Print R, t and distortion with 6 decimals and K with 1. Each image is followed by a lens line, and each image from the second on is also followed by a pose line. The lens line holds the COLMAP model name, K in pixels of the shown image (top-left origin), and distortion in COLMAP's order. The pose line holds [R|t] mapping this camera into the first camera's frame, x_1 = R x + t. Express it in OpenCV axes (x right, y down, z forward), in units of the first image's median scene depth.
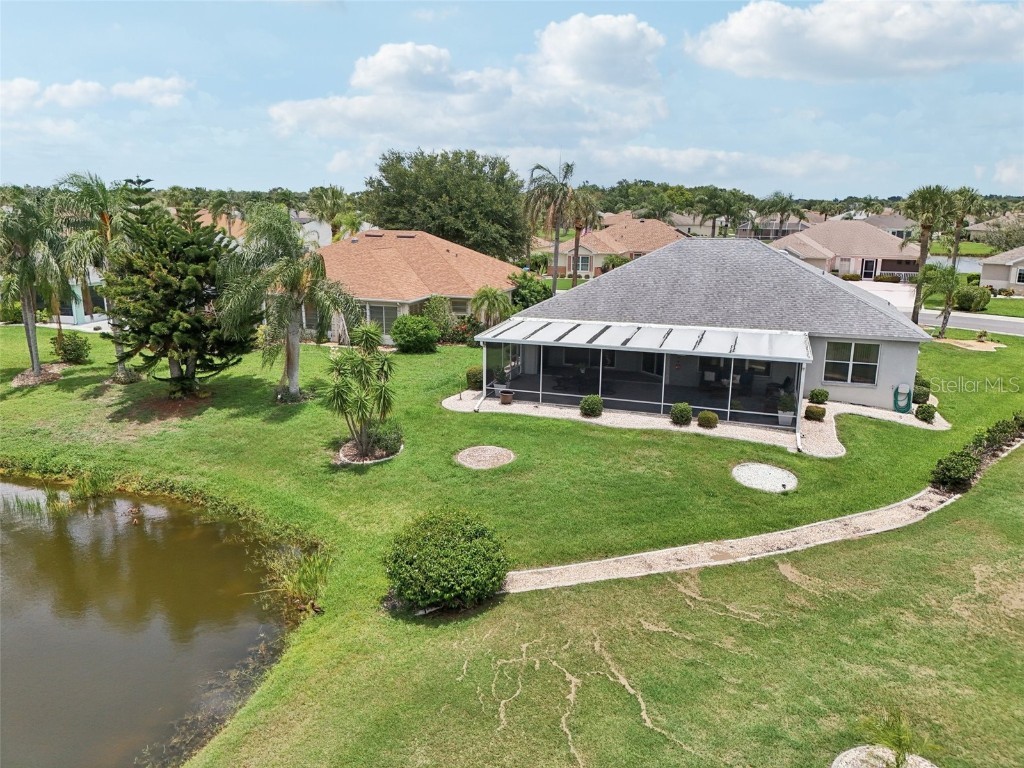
lens RADIAL K [[758.0, 0, 510.1], [0, 758.0, 376.8], [0, 0, 1]] dist [0.051036, -0.067919]
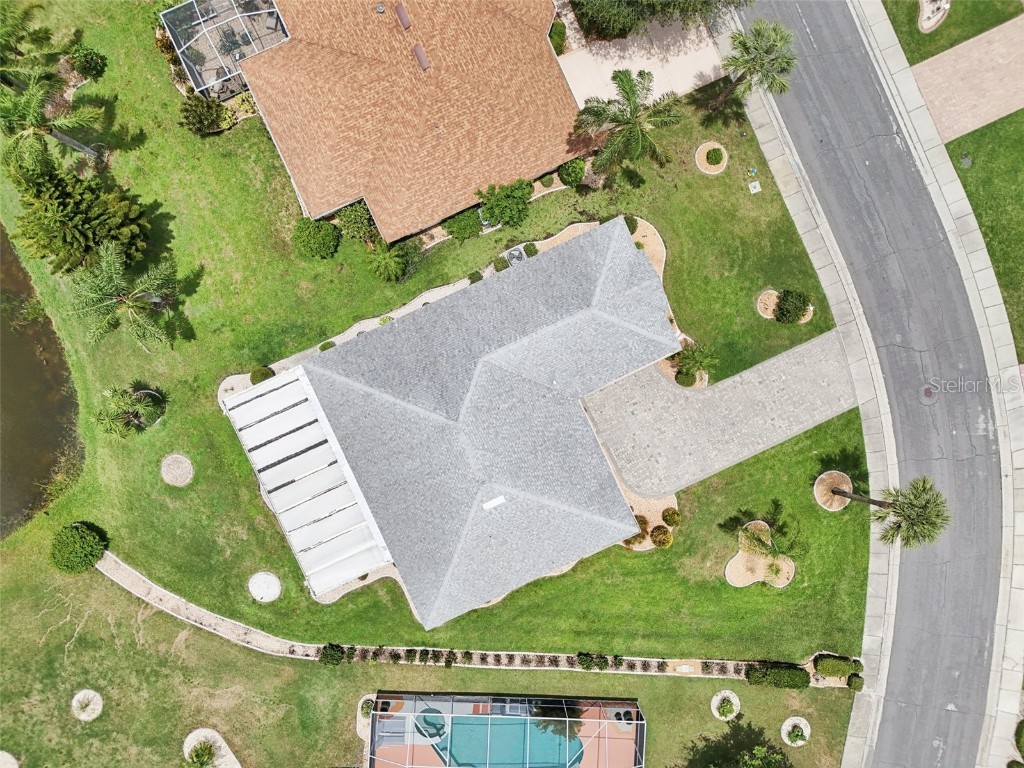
lens RADIAL K [[758.0, 0, 510.1], [0, 758.0, 376.8], [0, 0, 1]] dist [0.051036, -0.067919]
pose [[0.682307, 0.730270, 0.034104, 0.289375], [-0.194462, 0.136325, 0.971391, -1.875313], [0.704728, -0.669419, 0.235026, 1.282922]]
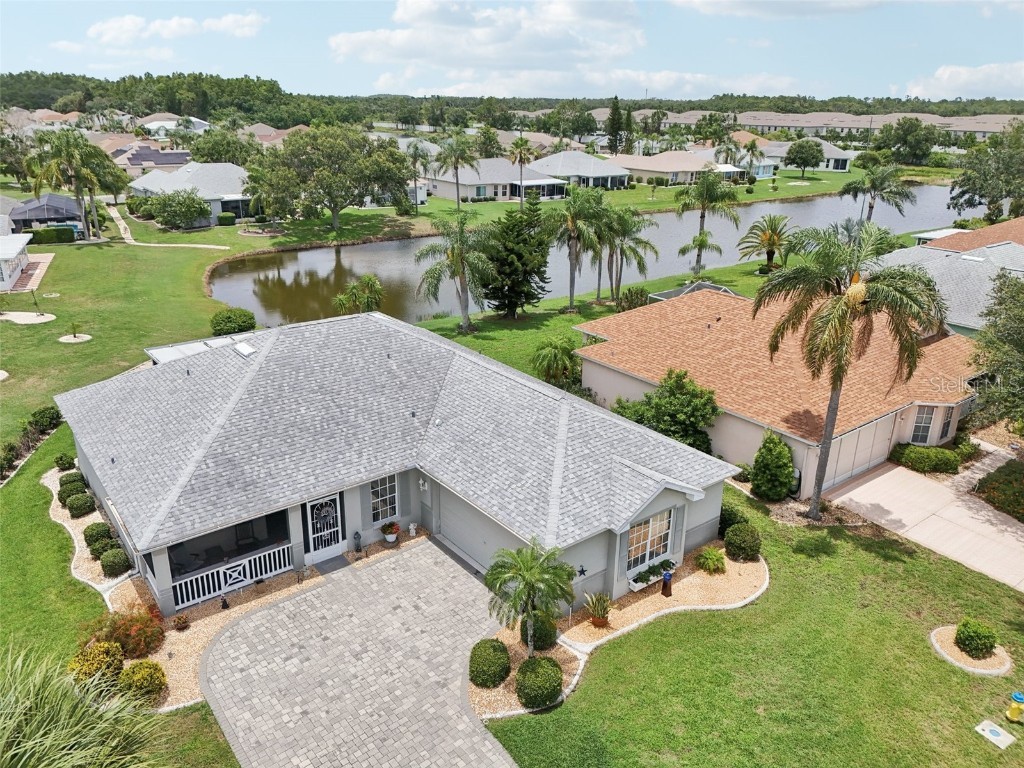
lens RADIAL K [[758.0, 0, 510.1], [0, 758.0, 376.8], [0, 0, 1]] dist [0.051036, -0.067919]
pose [[-0.561609, 0.266070, -0.783456, 1.179642], [-0.207430, 0.871370, 0.444619, -0.774131], [0.800980, 0.412214, -0.434178, 2.258249]]
